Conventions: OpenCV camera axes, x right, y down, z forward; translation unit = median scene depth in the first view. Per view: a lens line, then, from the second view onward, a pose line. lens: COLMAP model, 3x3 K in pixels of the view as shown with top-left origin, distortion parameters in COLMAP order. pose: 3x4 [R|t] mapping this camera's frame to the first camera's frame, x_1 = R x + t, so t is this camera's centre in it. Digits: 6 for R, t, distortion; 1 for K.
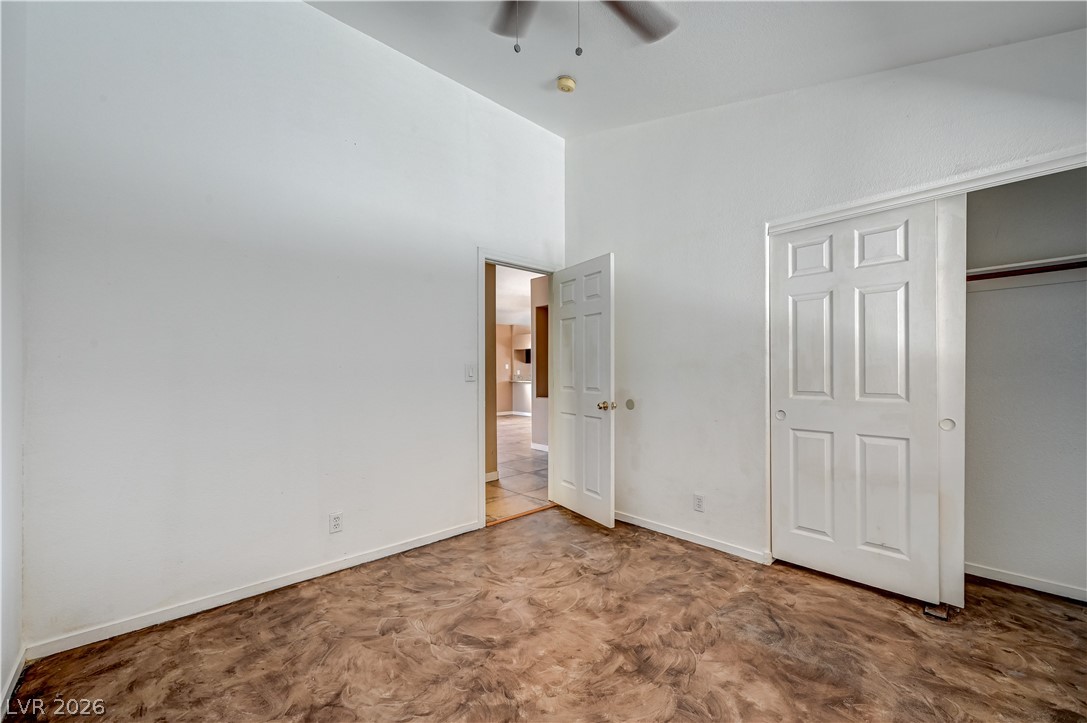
lens RADIAL K [[431.9, 0, 537.6], [0, 431.9, 367.8], [0, 0, 1]] dist [-0.000811, 0.000830]
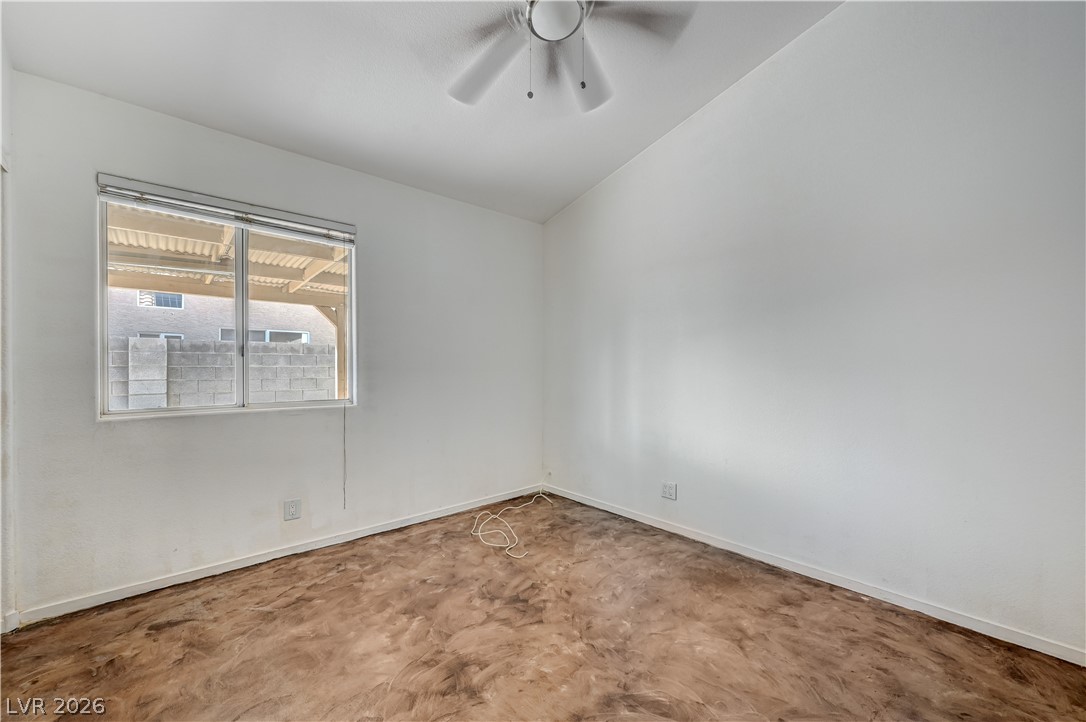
lens RADIAL K [[431.5, 0, 543.0], [0, 431.5, 366.3], [0, 0, 1]] dist [-0.000811, 0.000830]
pose [[-0.999994, 0.002204, 0.002696, 0.051423], [0.002174, 0.999939, -0.010818, 0.026014], [-0.002720, -0.010812, -0.999938, 1.999391]]
